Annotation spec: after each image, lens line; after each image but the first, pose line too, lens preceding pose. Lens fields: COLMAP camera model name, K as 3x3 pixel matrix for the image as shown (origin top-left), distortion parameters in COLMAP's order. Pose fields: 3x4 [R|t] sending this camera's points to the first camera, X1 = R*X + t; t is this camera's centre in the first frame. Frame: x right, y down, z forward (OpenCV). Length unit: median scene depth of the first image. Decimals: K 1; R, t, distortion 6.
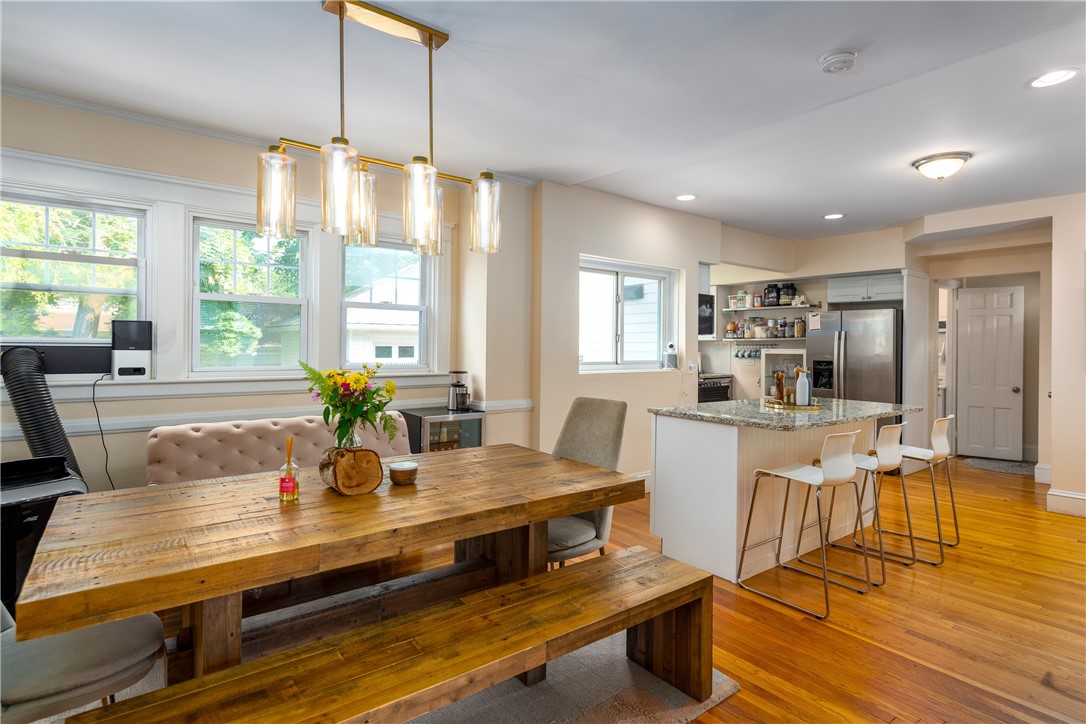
lens RADIAL K [[553.7, 0, 543.0], [0, 553.7, 362.0], [0, 0, 1]] dist [-0.001343, -0.000198]
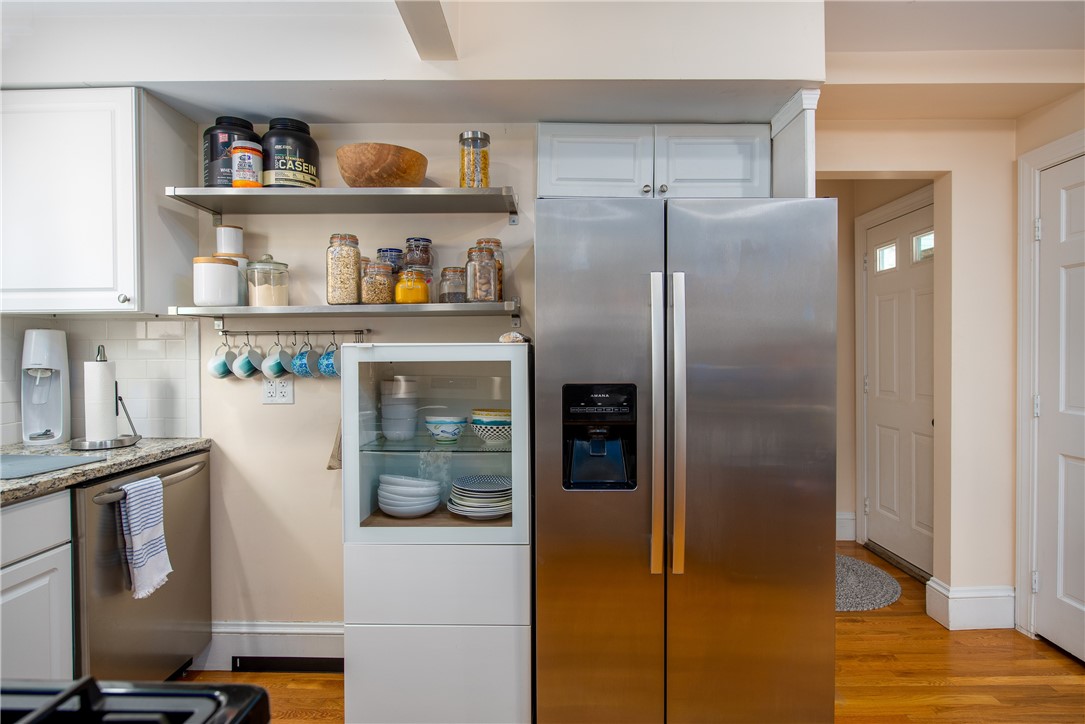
lens RADIAL K [[606.9, 0, 542.5], [0, 606.9, 362.0], [0, 0, 1]] dist [-0.000251, -0.000110]
pose [[0.620578, -0.013897, 0.784022, 0.229082], [0.026132, 0.999654, -0.002966, -0.011565], [-0.783709, 0.022329, 0.620727, 0.745852]]
